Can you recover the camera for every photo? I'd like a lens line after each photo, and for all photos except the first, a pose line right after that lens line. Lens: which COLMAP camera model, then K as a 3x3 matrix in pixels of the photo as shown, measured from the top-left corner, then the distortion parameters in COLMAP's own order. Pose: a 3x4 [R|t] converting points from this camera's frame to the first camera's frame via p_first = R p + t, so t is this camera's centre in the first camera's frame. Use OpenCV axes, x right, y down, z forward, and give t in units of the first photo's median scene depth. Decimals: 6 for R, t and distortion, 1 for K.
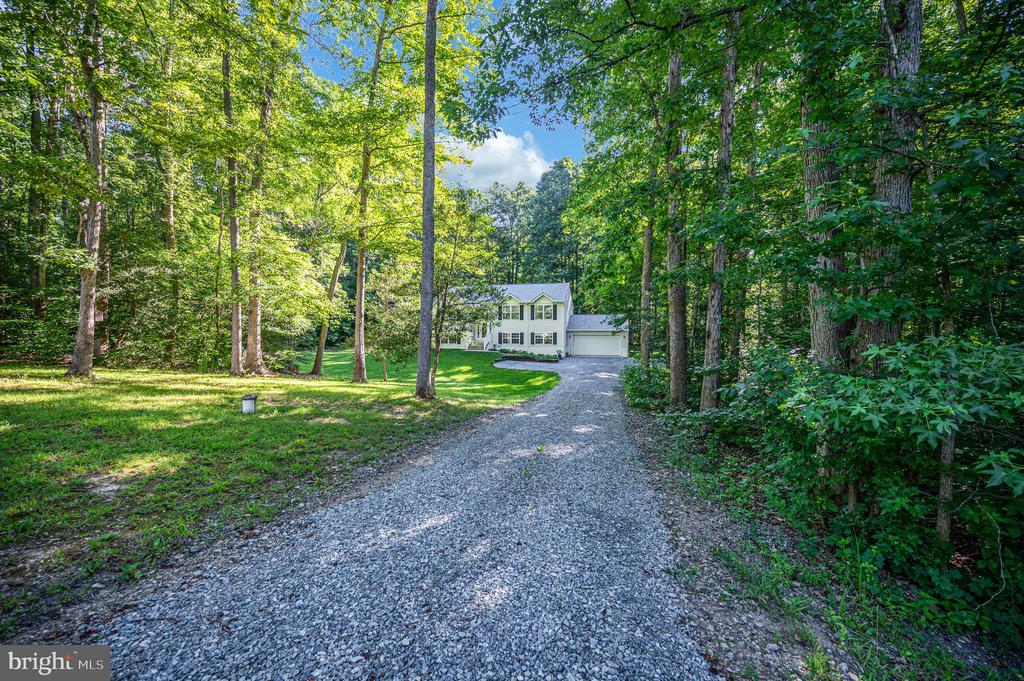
lens RADIAL K [[416.1, 0, 512.0], [0, 416.1, 340.5], [0, 0, 1]] dist [0.000621, -0.000076]
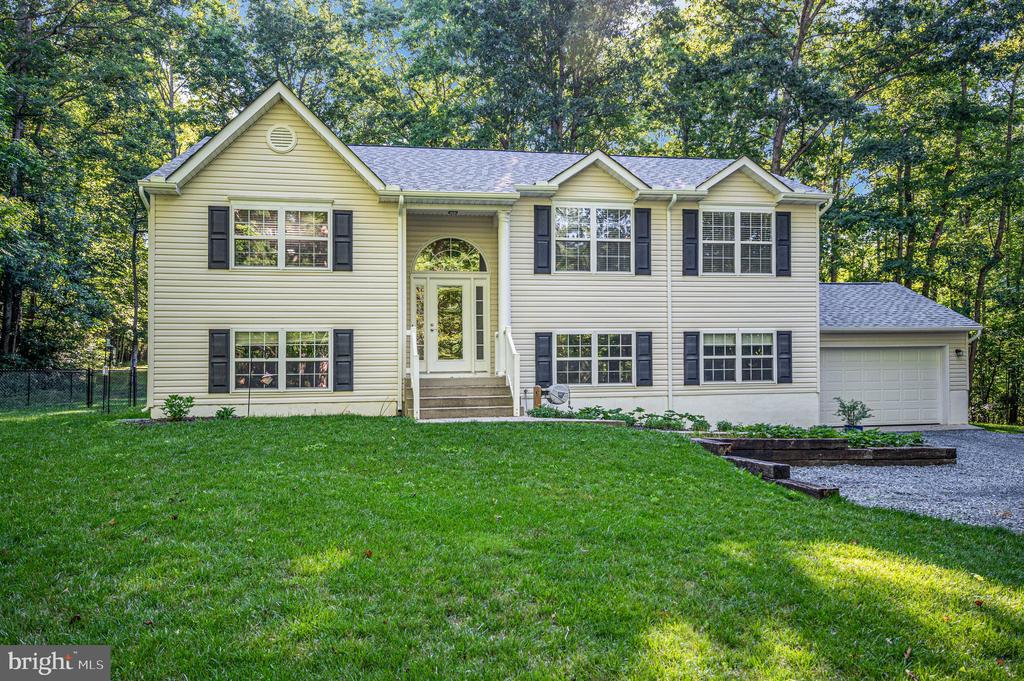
lens RADIAL K [[870.8, 0, 591.0], [0, 870.8, 340.5], [0, 0, 1]] dist [0.014481, 0.007197]
pose [[0.890579, 0.009615, 0.454728, -0.210523], [0.024846, 0.997255, -0.069748, 0.016794], [-0.454150, 0.073415, 0.887895, 0.613473]]
